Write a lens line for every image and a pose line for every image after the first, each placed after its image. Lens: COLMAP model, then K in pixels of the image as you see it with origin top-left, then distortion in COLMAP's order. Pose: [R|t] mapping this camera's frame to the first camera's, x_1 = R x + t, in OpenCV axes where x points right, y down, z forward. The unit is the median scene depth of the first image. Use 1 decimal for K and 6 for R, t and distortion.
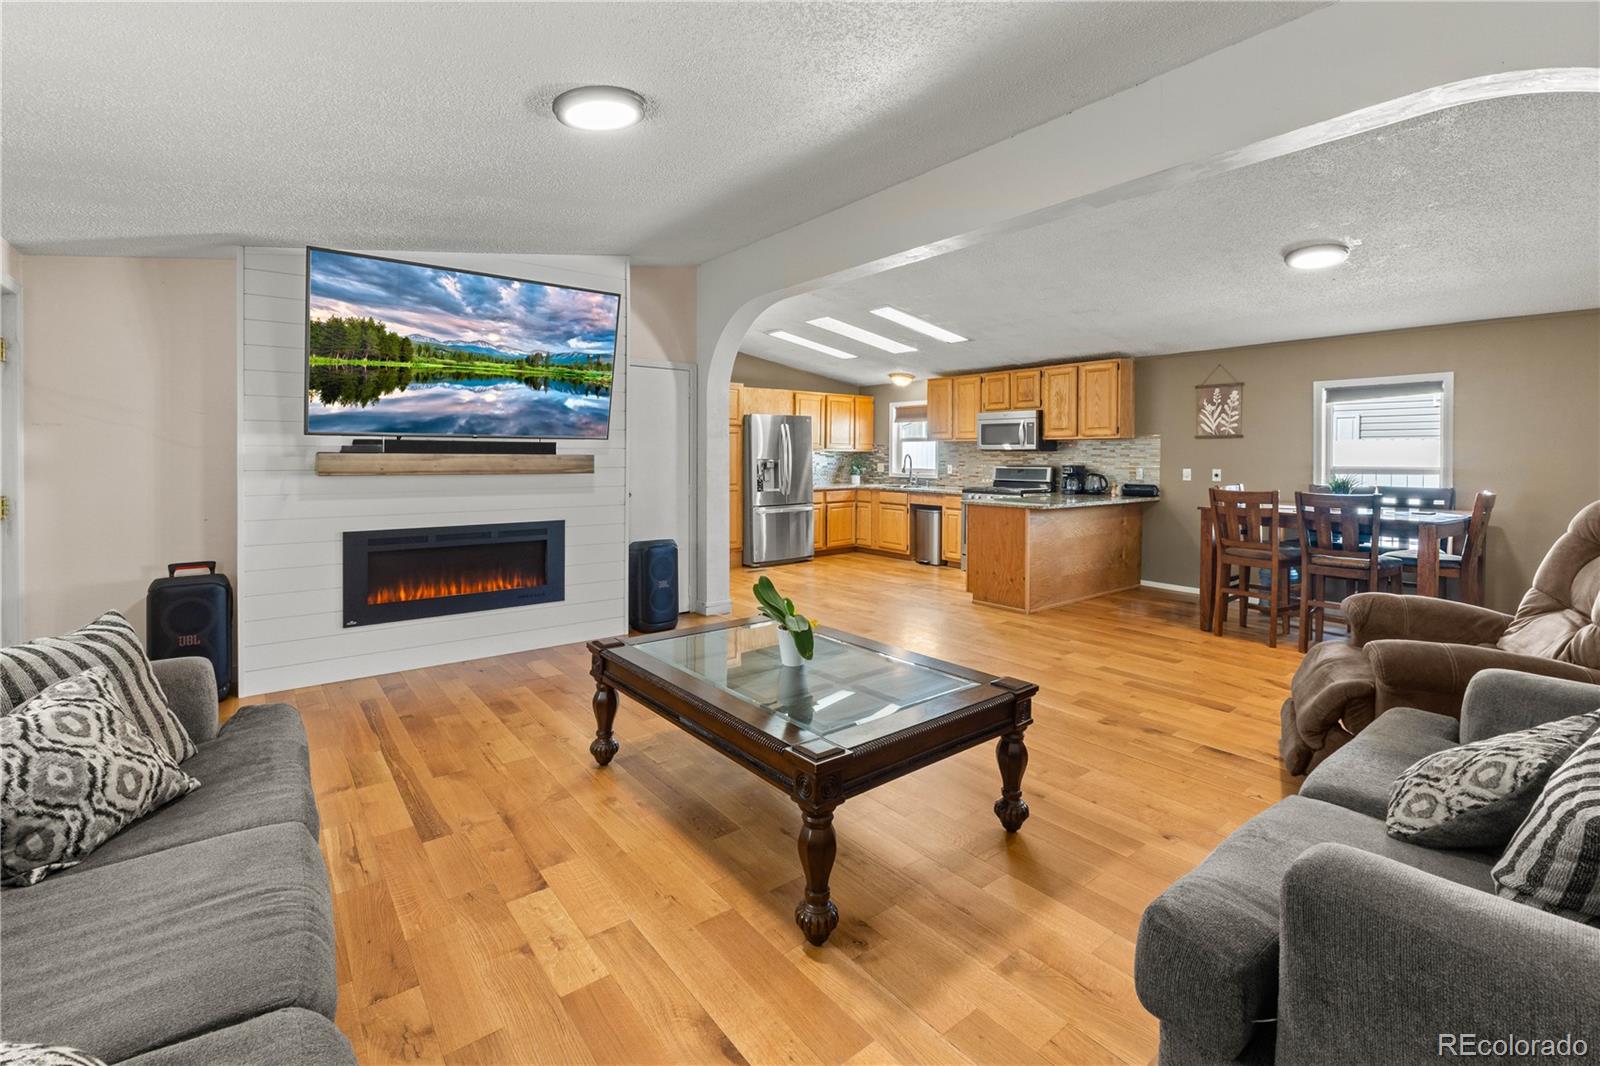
lens RADIAL K [[700.6, 0, 801.7], [0, 700.6, 474.6], [0, 0, 1]] dist [-0.009529, -0.000188]
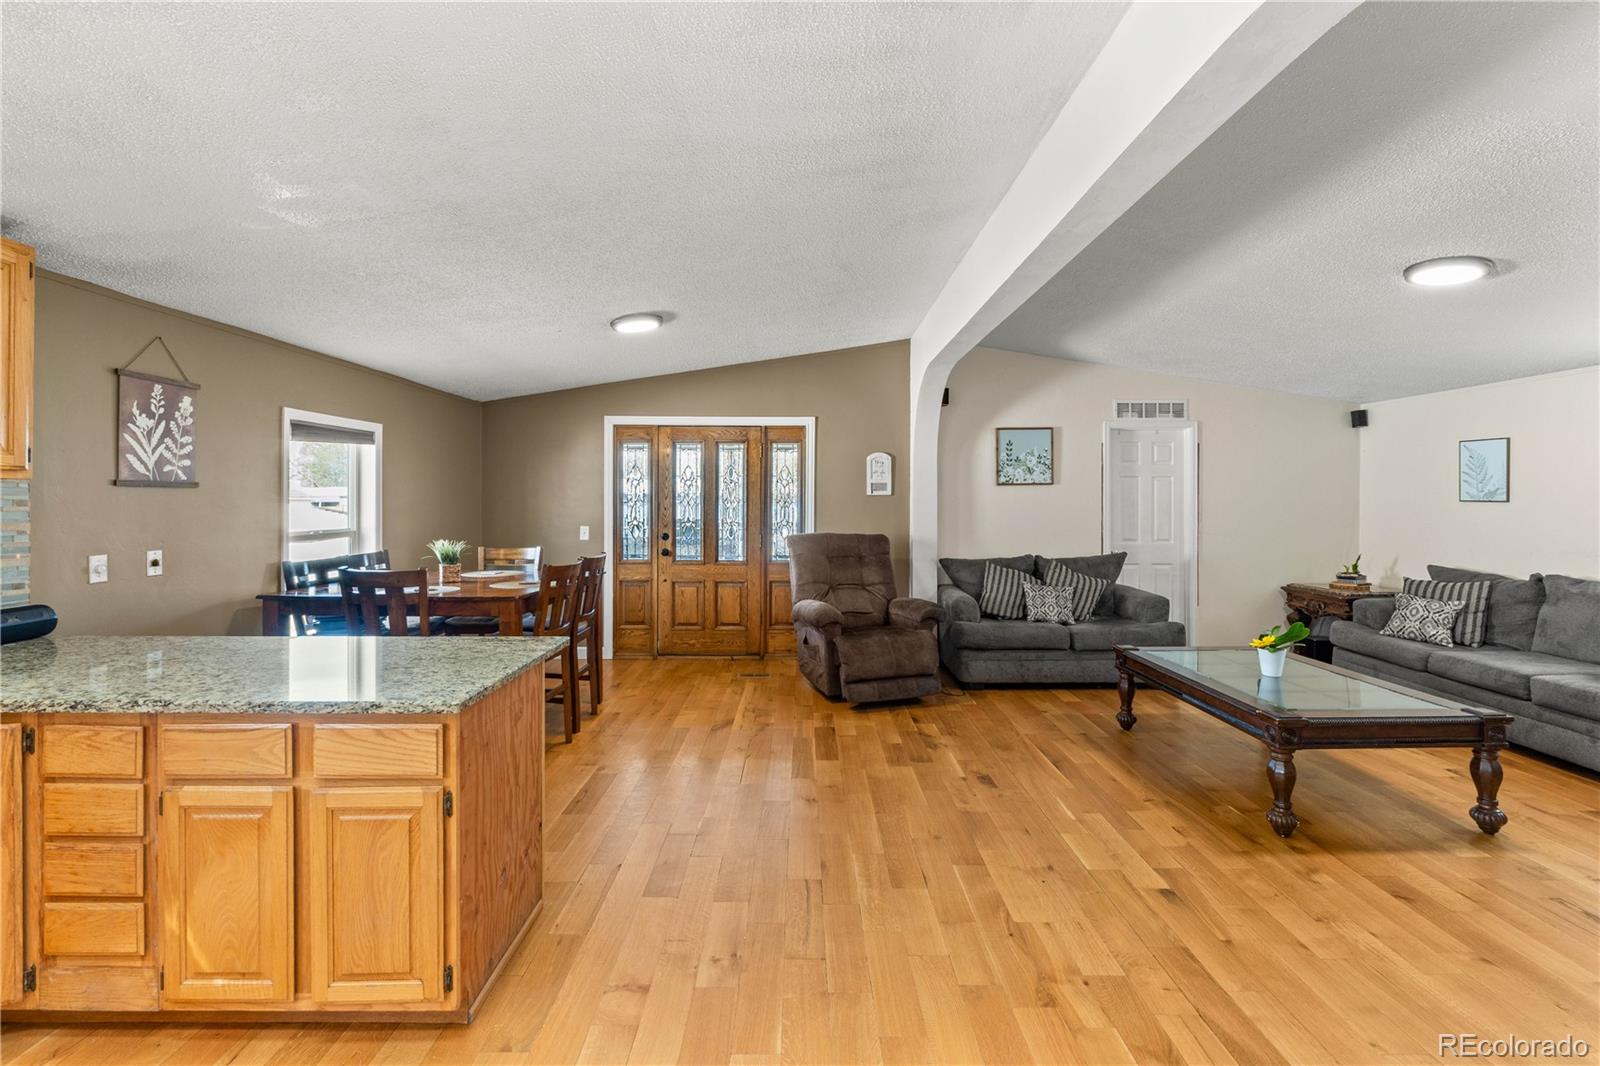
lens RADIAL K [[690.9, 0, 802.8], [0, 690.9, 501.5], [0, 0, 1]] dist [-0.005031, -0.000229]
pose [[-0.787610, -0.004966, 0.616154, -0.047059], [0.011663, 0.999668, 0.022966, -0.040874], [-0.616064, 0.025275, -0.787291, 0.943638]]
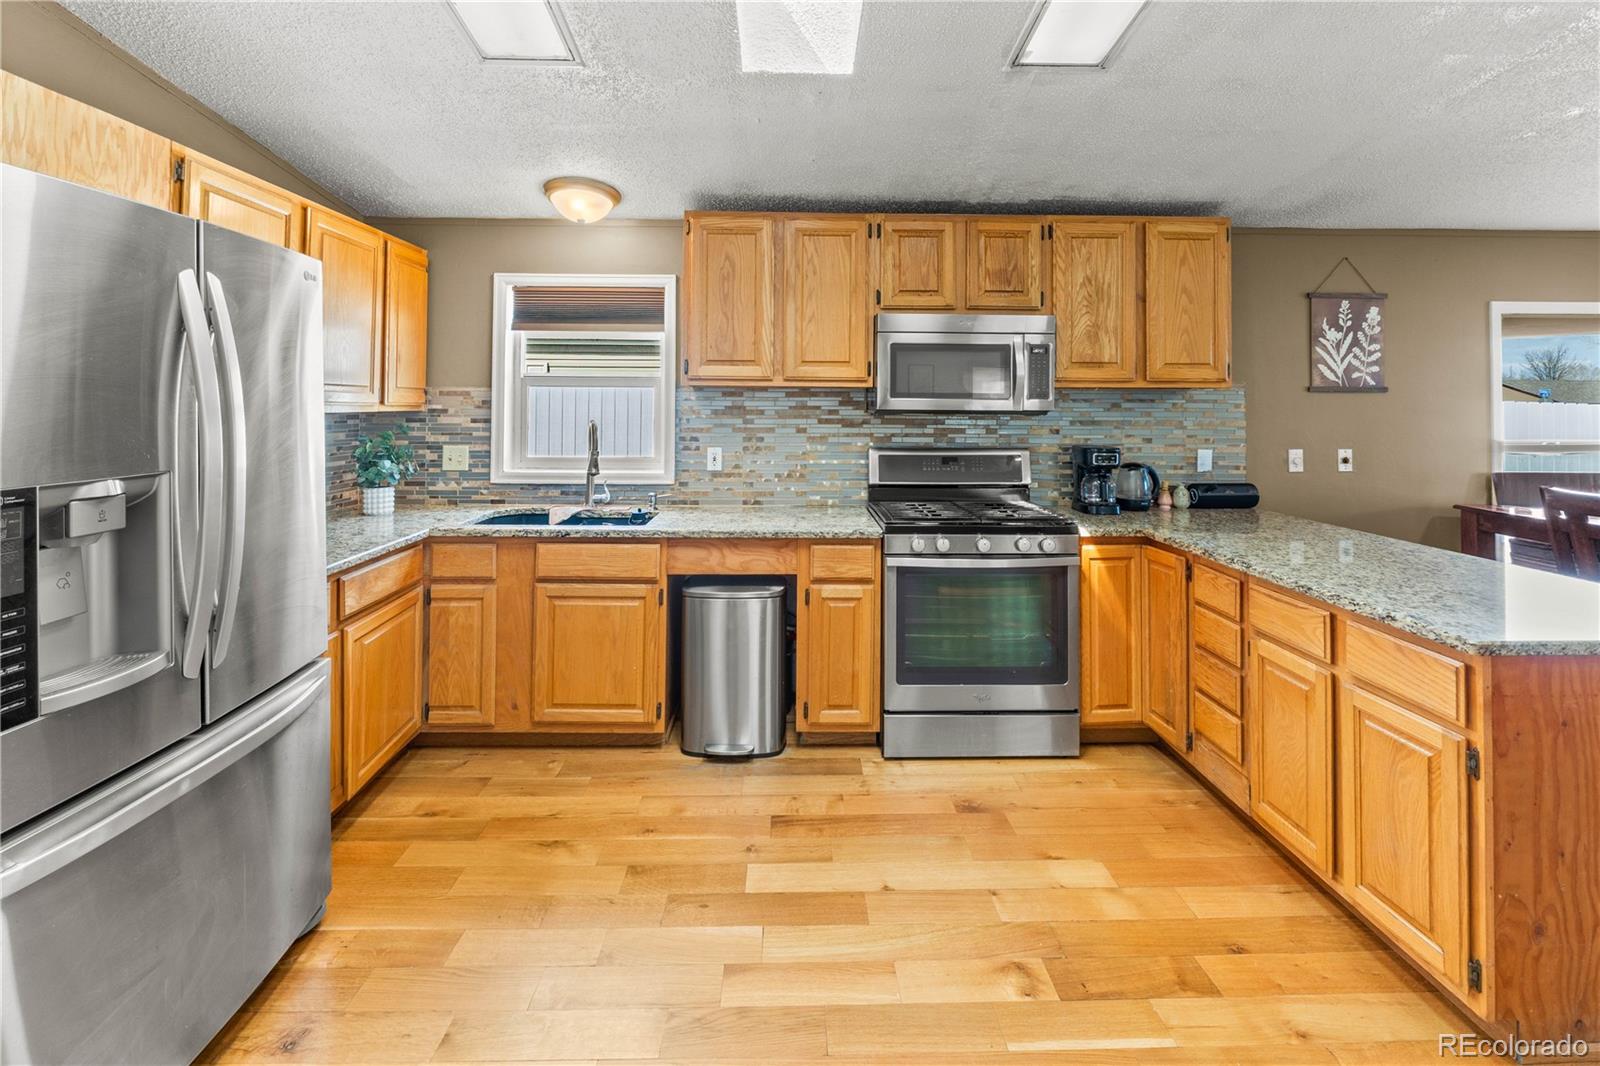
lens RADIAL K [[707.5, 0, 796.9], [0, 707.5, 389.3], [0, 0, 1]] dist [-0.004478, -0.000171]
pose [[0.600552, 0.016289, 0.799420, -0.084951], [0.019316, 0.999205, -0.034870, -0.037247], [-0.799352, 0.036383, 0.599760, 0.868176]]
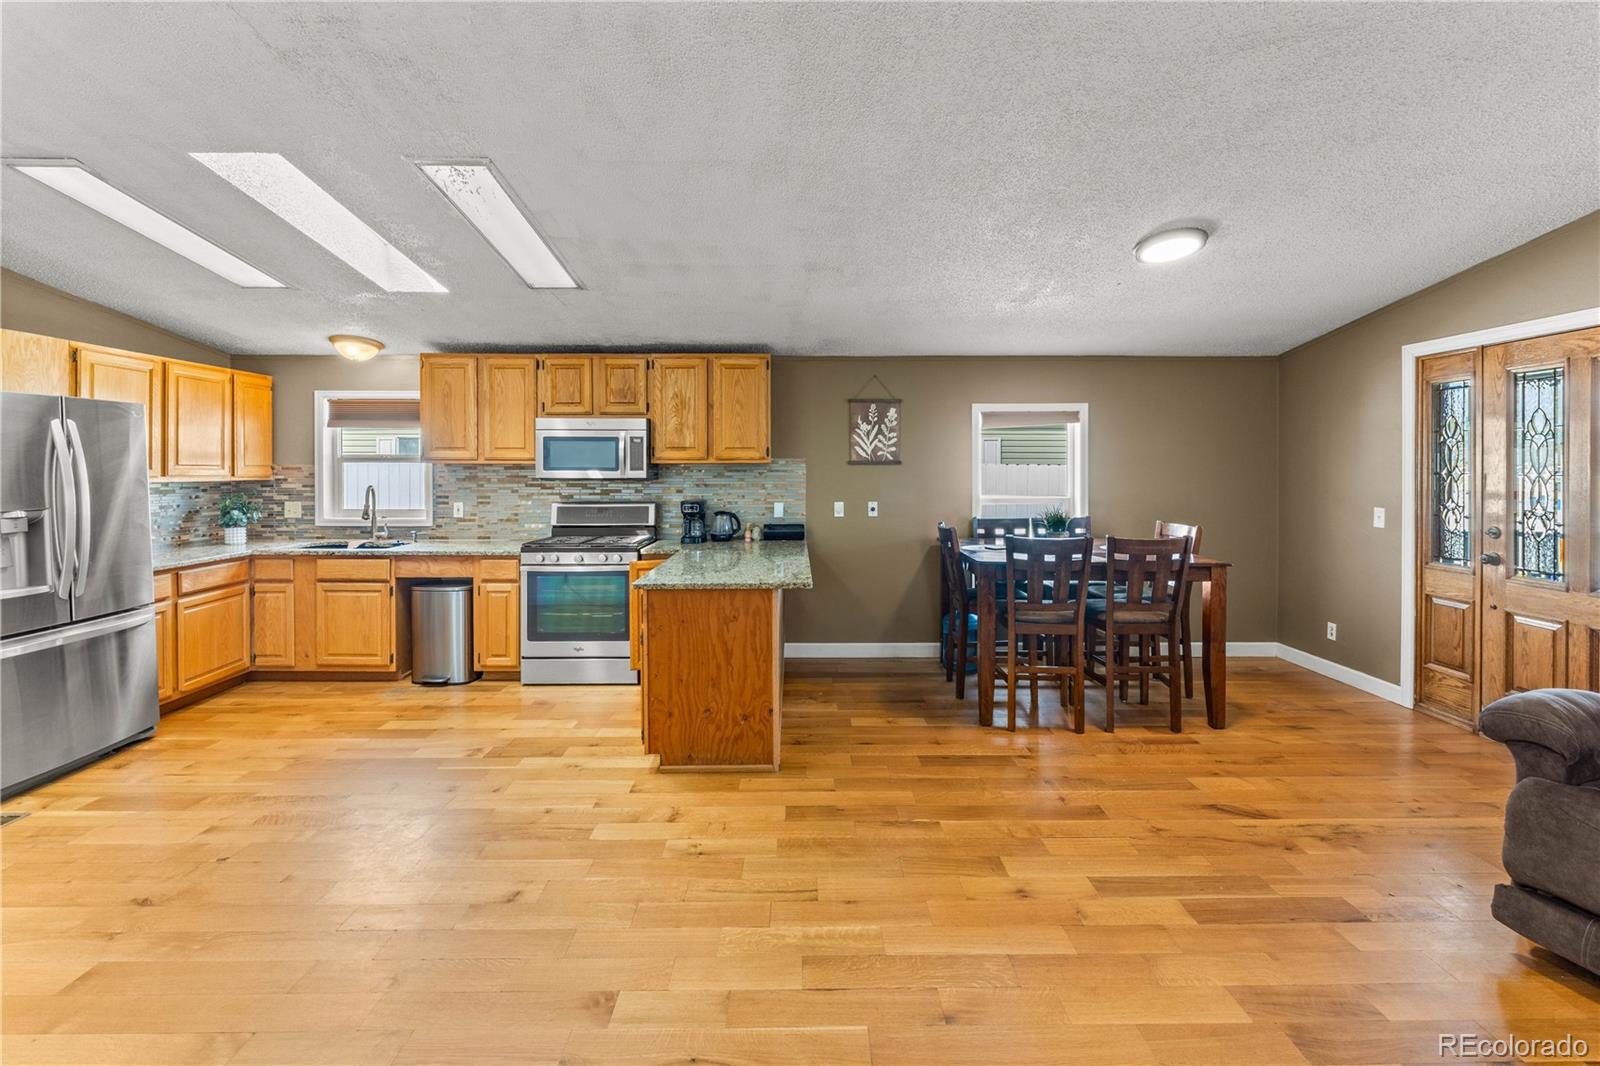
lens RADIAL K [[687.1, 0, 805.6], [0, 687.1, 476.5], [0, 0, 1]] dist [-0.006236, -0.000273]
pose [[0.609022, -0.011922, 0.793063, -0.083771], [0.024555, 0.999691, -0.003828, -0.031495], [-0.792773, 0.021805, 0.609127, 0.488498]]
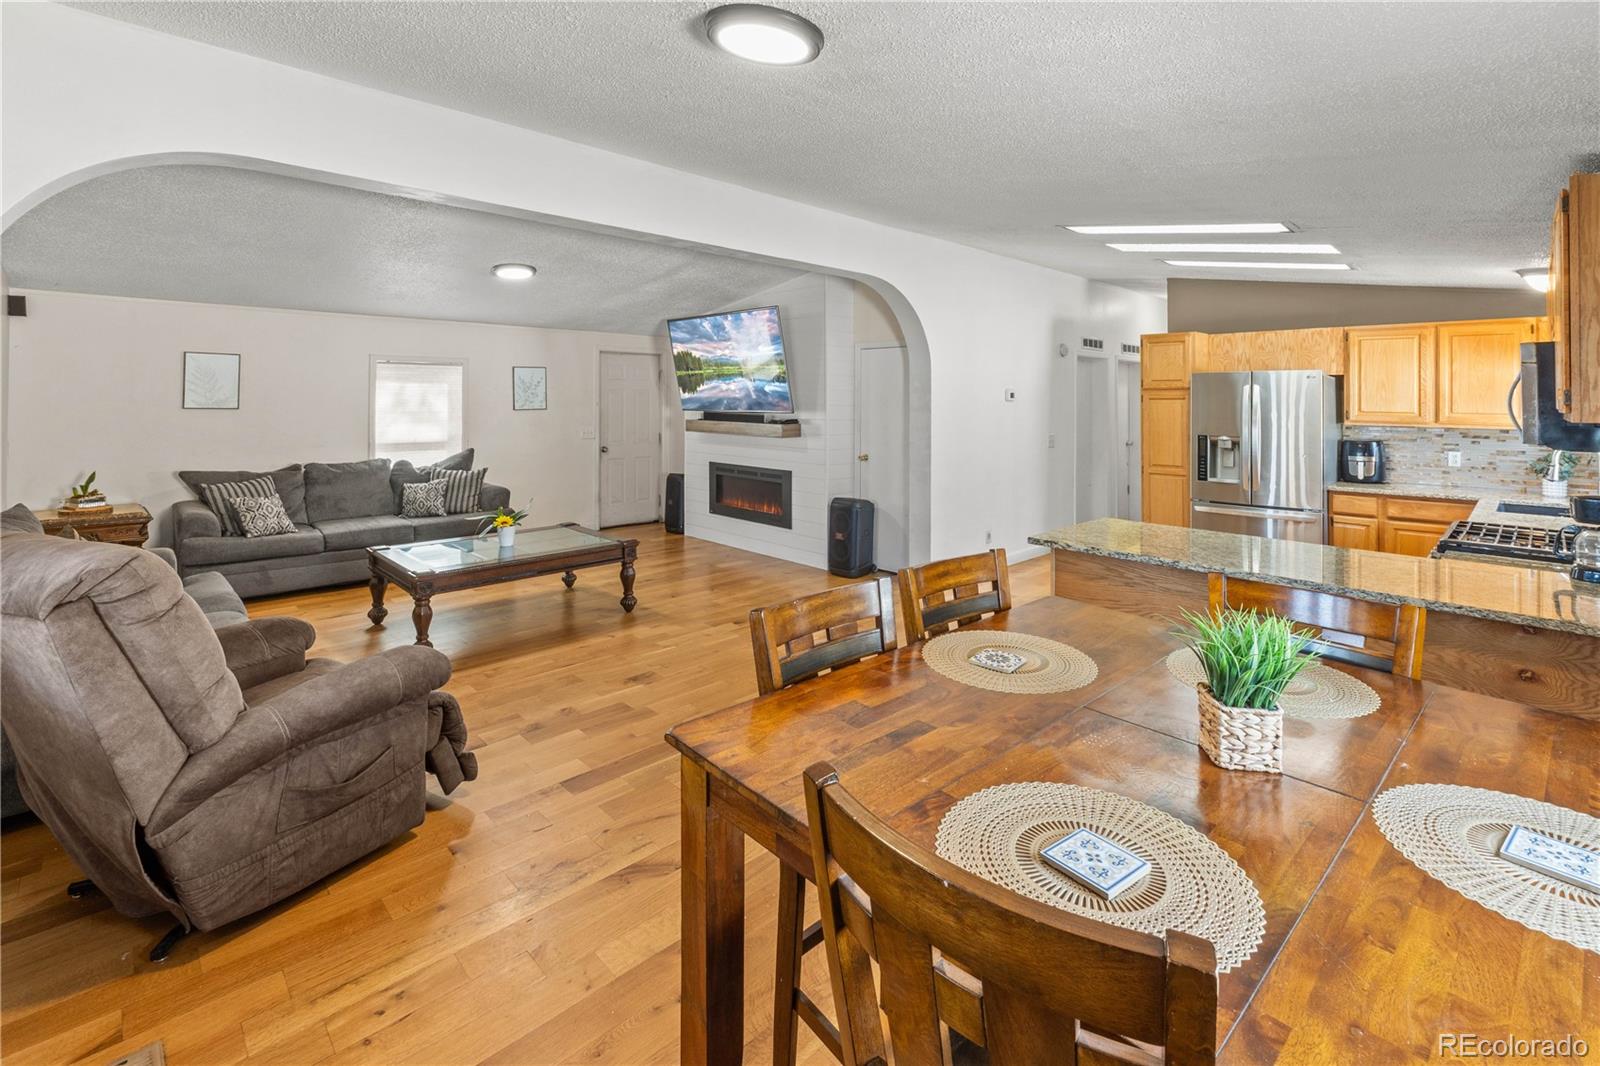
lens RADIAL K [[707.5, 0, 796.9], [0, 707.5, 389.3], [0, 0, 1]] dist [-0.004478, -0.000171]
pose [[0.095824, 0.006683, -0.995376, 0.682586], [-0.027141, 0.999623, 0.004099, -0.065853], [0.995028, 0.026622, 0.095969, 0.560129]]
